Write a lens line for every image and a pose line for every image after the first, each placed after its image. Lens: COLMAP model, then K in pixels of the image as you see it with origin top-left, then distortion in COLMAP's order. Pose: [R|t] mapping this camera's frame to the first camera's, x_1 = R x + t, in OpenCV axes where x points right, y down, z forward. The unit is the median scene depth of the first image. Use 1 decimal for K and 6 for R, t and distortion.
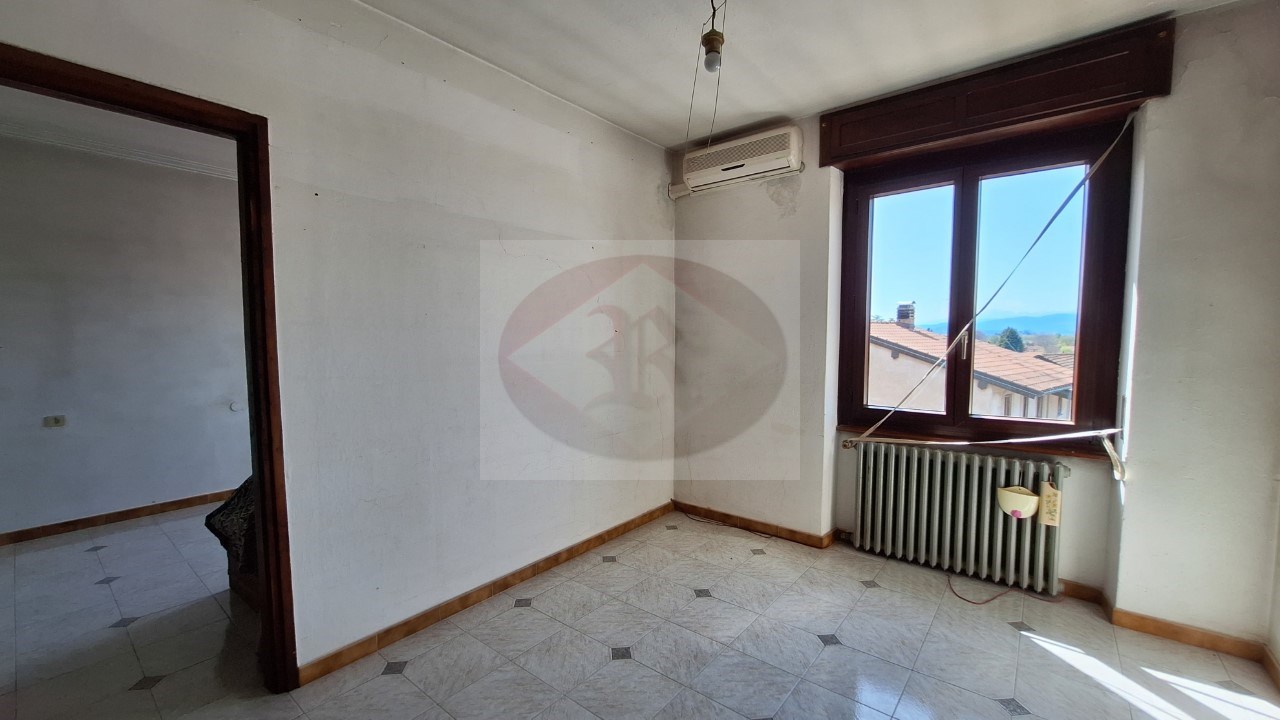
lens RADIAL K [[508.3, 0, 641.3], [0, 508.3, 367.5], [0, 0, 1]] dist [-0.017786, 0.005522]
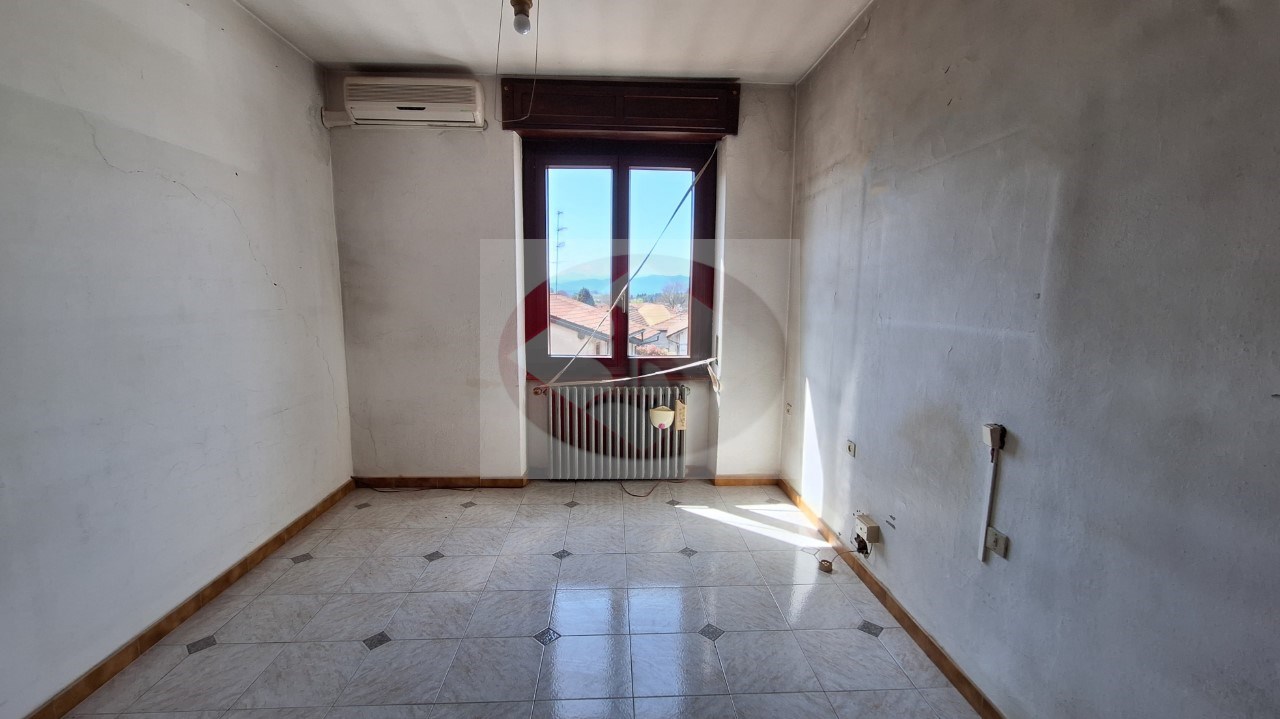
lens RADIAL K [[508.3, 0, 641.3], [0, 508.3, 367.0], [0, 0, 1]] dist [-0.017786, 0.005522]
pose [[0.744222, -0.085433, 0.662446, -0.185124], [0.030160, 0.995073, 0.094447, -0.000655], [-0.667251, -0.050310, 0.743132, 0.018146]]
